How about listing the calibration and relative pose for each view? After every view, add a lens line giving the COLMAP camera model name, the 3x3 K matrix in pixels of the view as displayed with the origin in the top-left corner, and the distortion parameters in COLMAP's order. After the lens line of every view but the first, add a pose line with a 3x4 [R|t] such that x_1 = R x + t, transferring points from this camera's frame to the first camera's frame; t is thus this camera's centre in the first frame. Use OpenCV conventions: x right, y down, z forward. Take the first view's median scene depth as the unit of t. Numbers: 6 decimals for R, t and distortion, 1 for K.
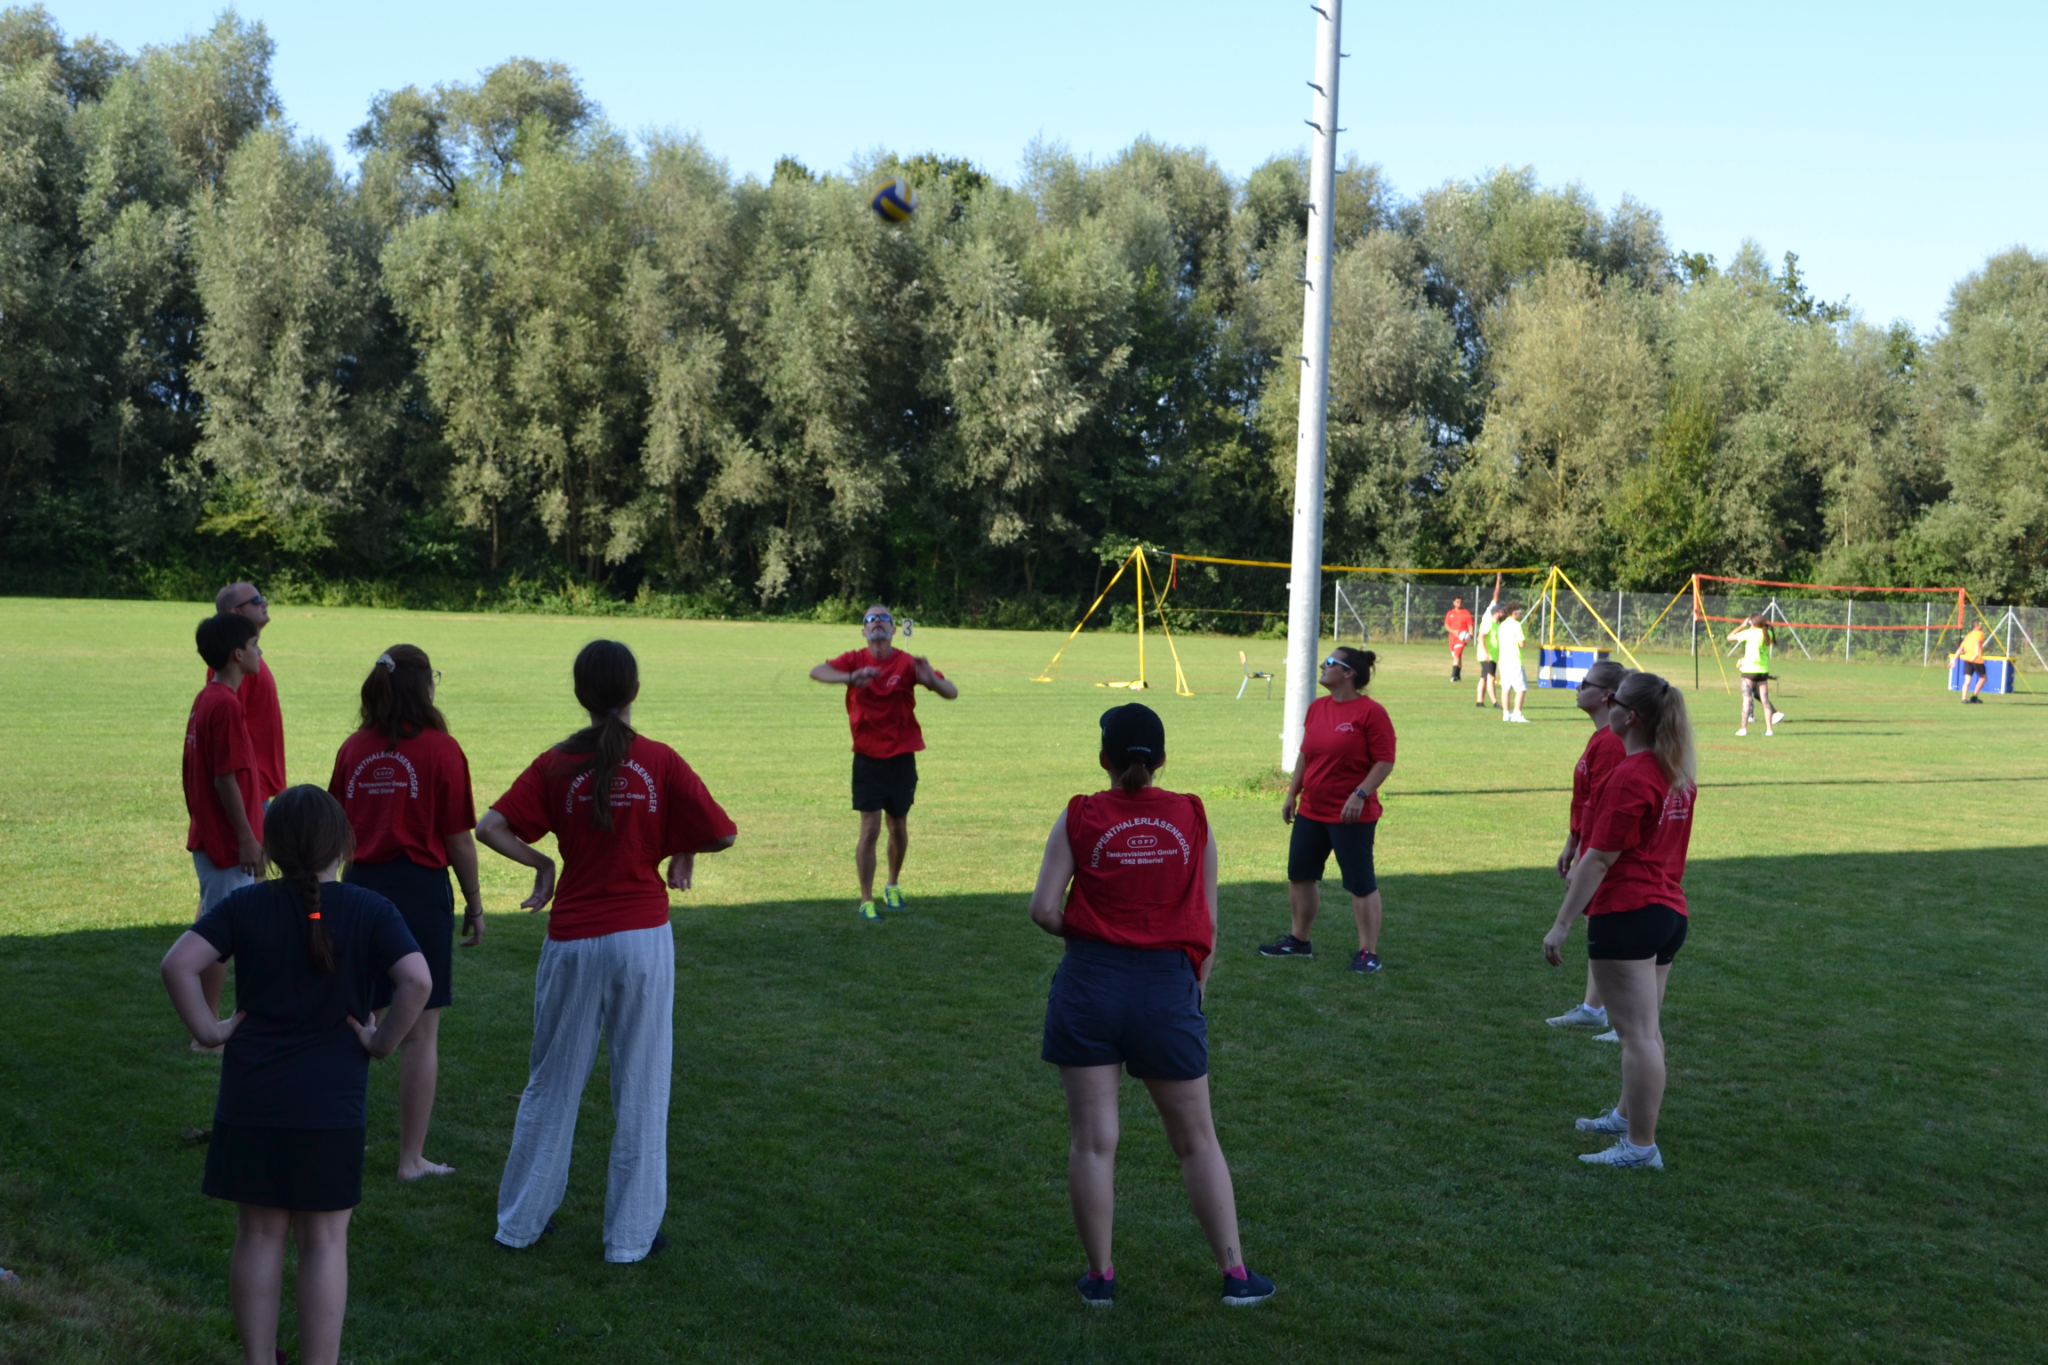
lens RADIAL K [[2408.8, 0, 1012.5], [0, 2408.8, 690.9], [0, 0, 1]] dist [-0.042782, 0.000000]
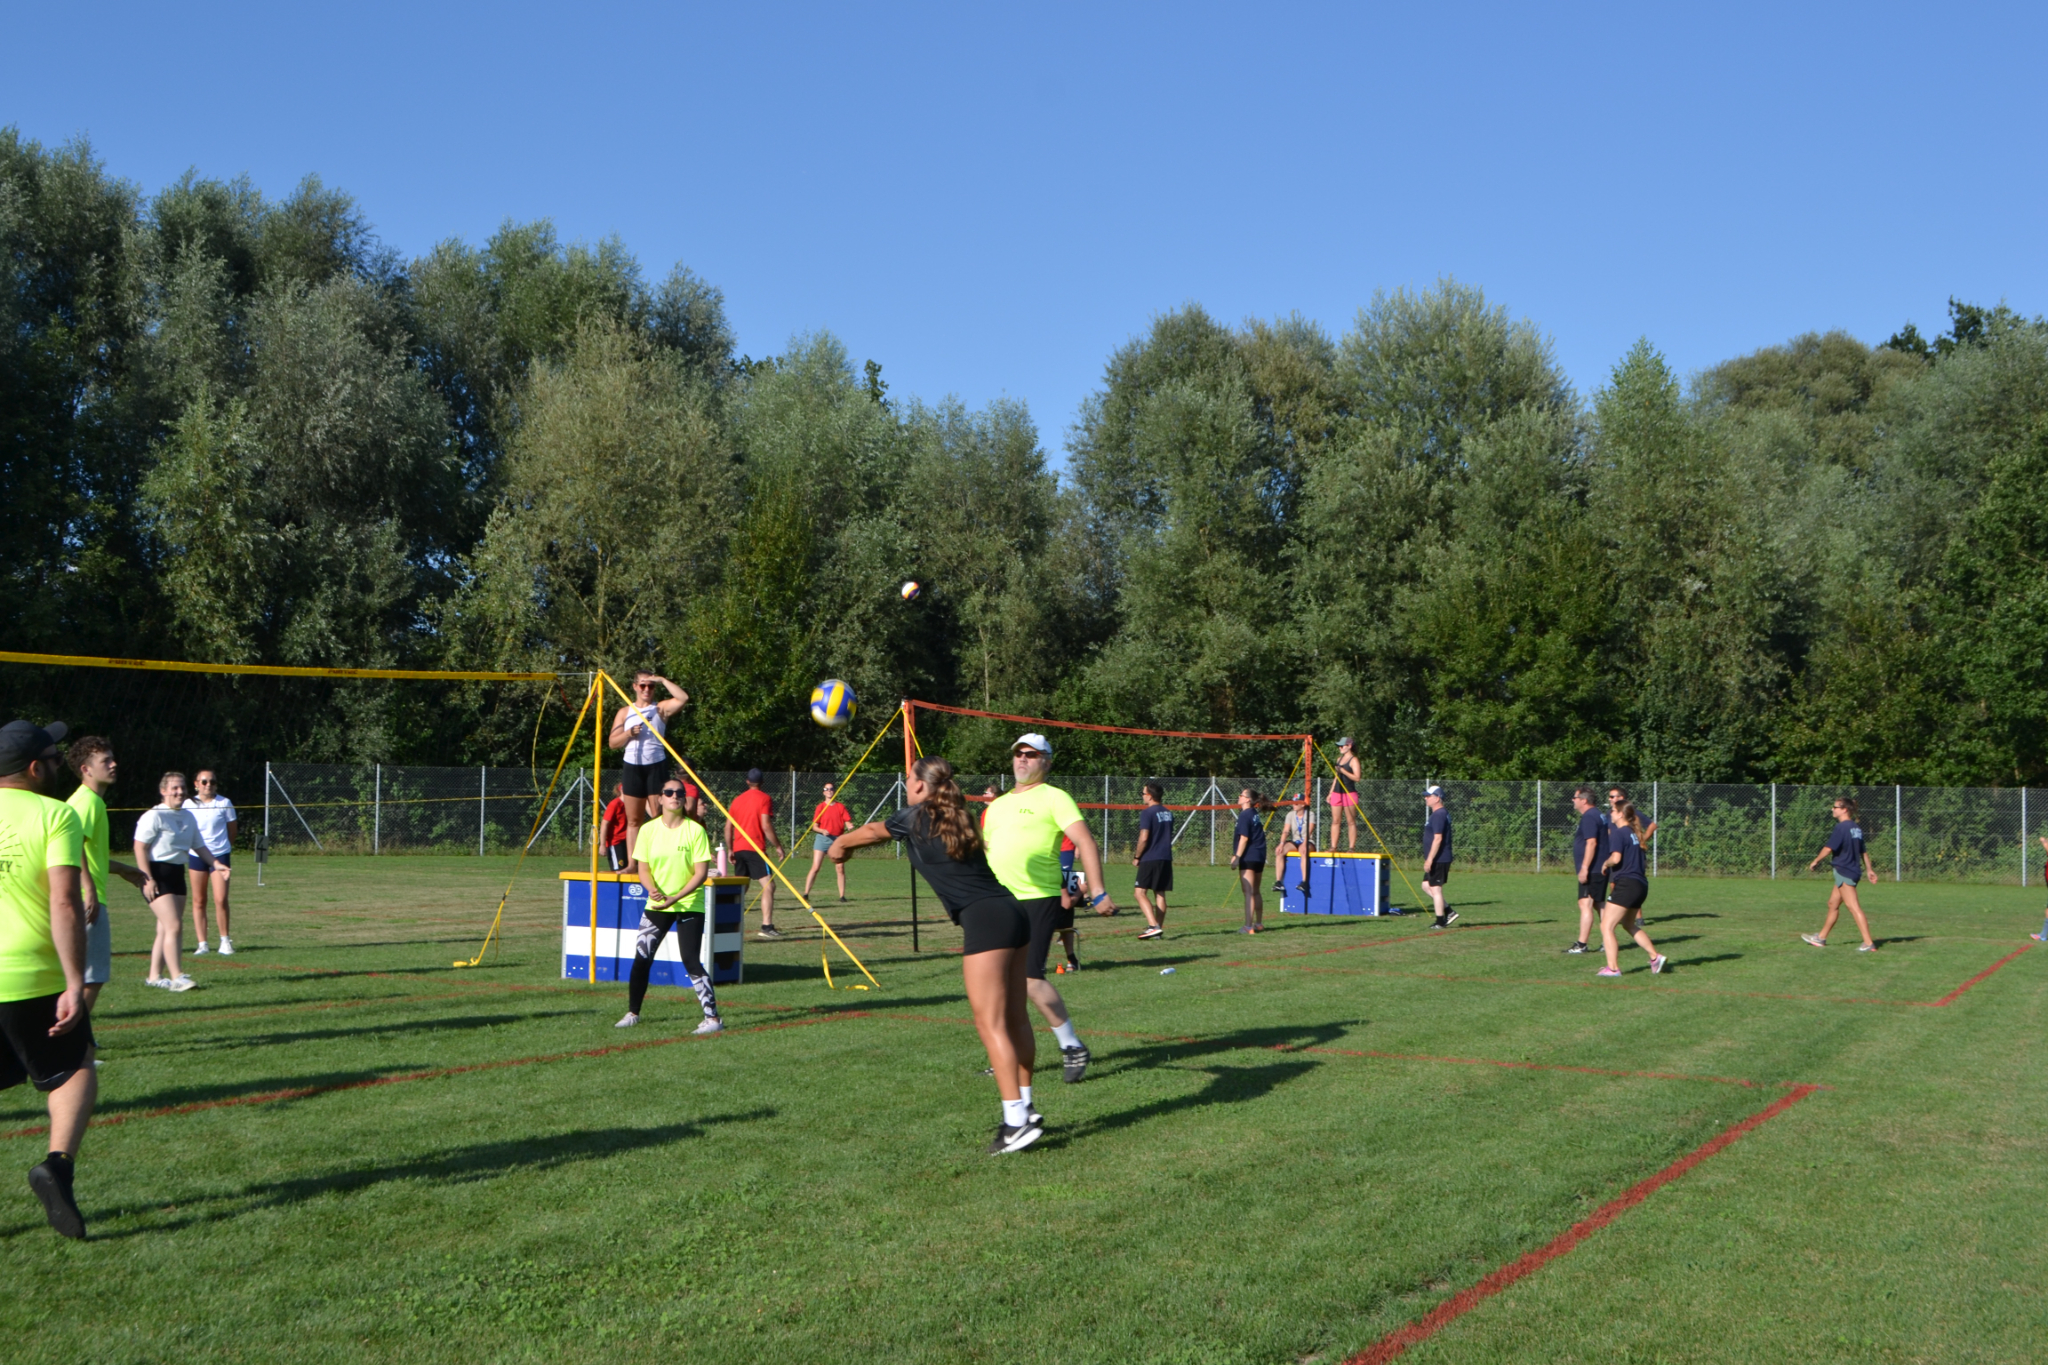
lens RADIAL K [[2155.4, 0, 998.6], [0, 2155.4, 678.1], [0, 0, 1]] dist [-0.057625, 0.000000]
pose [[0.918464, -0.002930, 0.395494, 0.089310], [0.038819, 0.995812, -0.082774, -0.012743], [-0.393596, 0.091378, 0.914731, 0.395251]]
